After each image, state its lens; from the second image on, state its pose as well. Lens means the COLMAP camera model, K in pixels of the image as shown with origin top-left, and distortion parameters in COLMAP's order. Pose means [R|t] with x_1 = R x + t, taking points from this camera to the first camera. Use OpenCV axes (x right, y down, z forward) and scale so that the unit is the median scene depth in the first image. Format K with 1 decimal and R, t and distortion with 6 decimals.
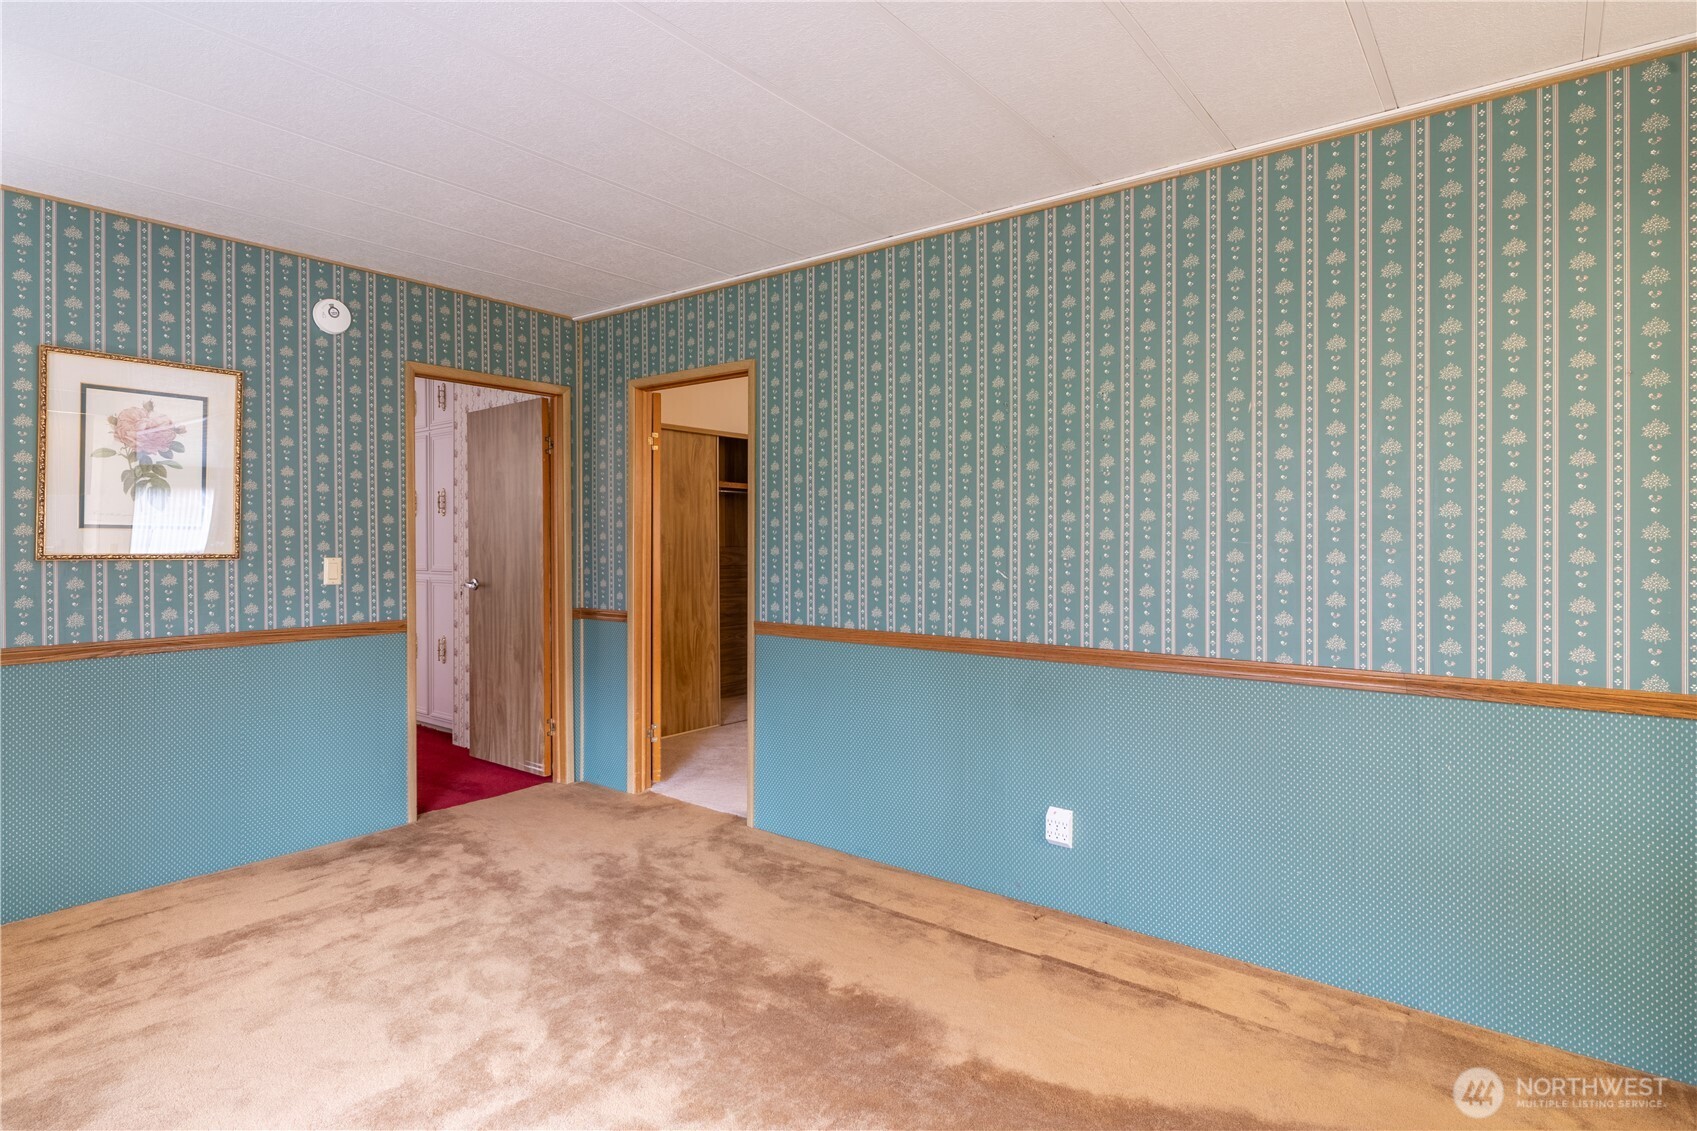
lens RADIAL K [[895.0, 0, 824.7], [0, 895.0, 542.6], [0, 0, 1]] dist [-0.002160, -0.000051]
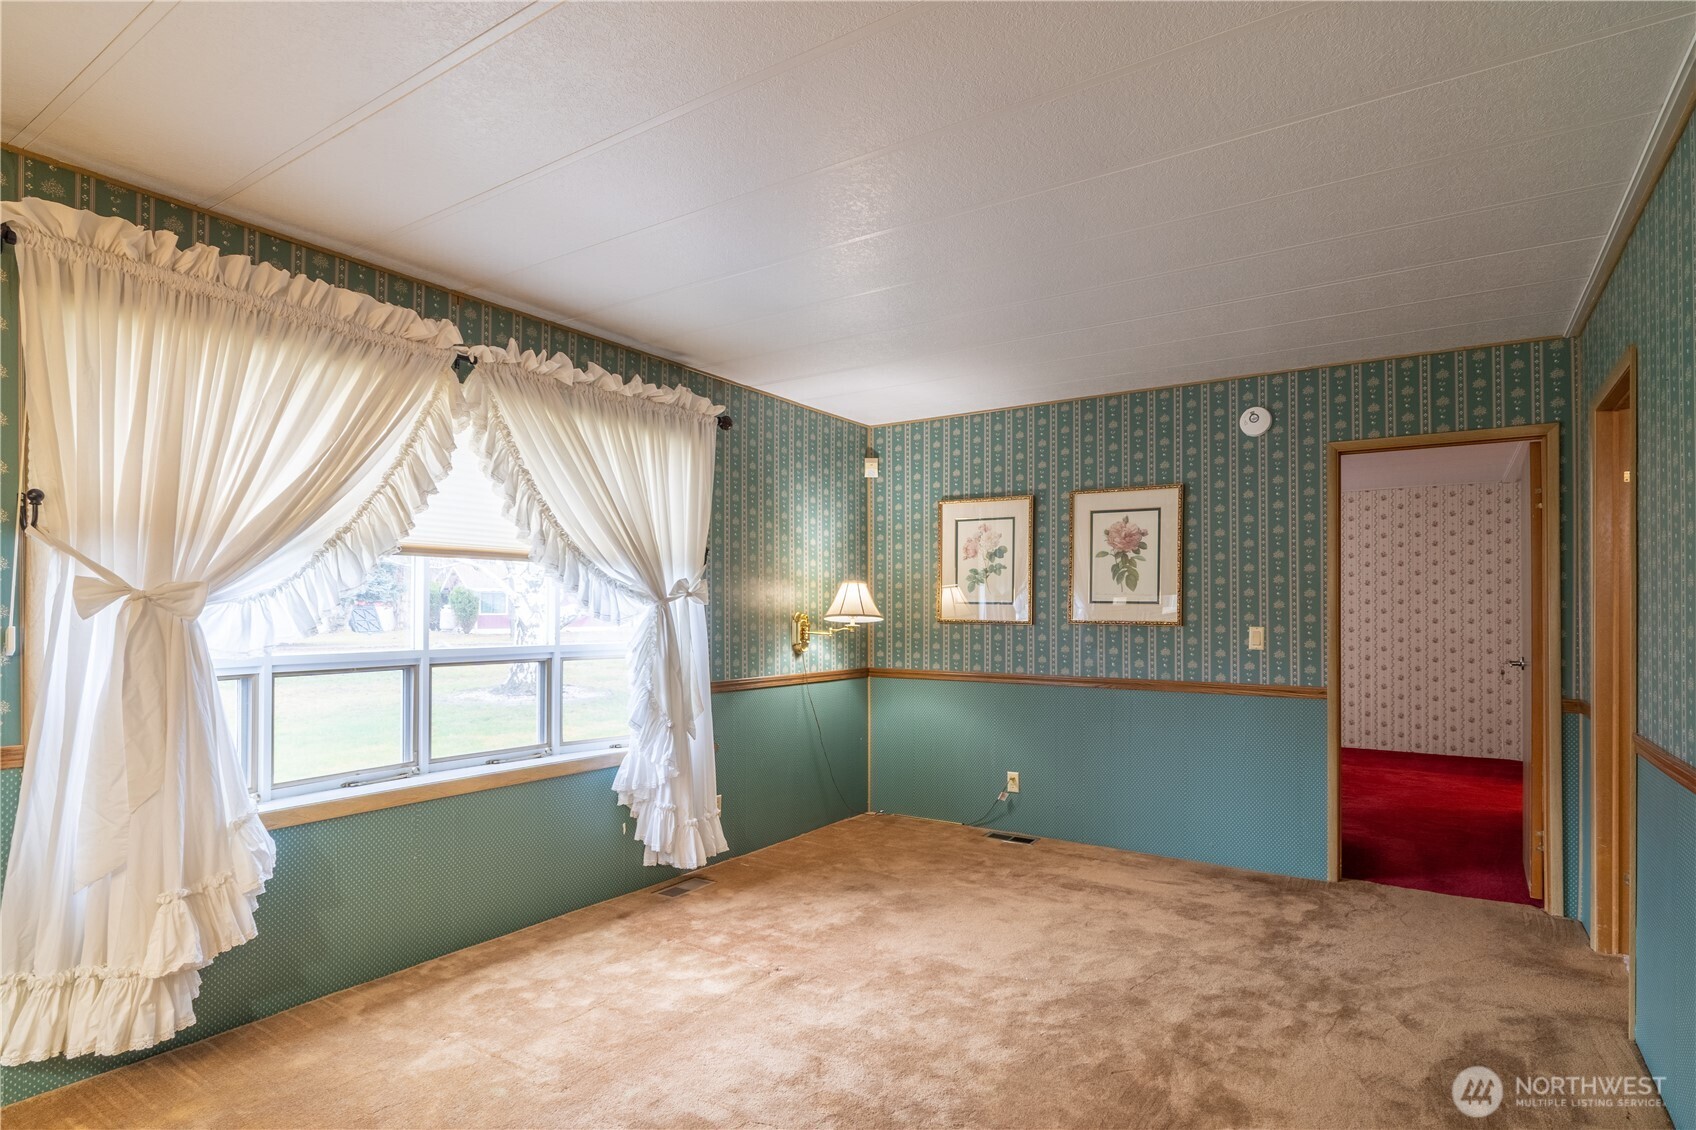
lens RADIAL K [[895.9, 0, 849.0], [0, 895.9, 601.7], [0, 0, 1]] dist [-0.002457, 0.000035]
pose [[0.082615, -0.006098, -0.996563, 0.620653], [-0.004710, 0.999968, -0.006509, -0.006355], [0.996570, 0.005232, 0.082584, 0.399800]]
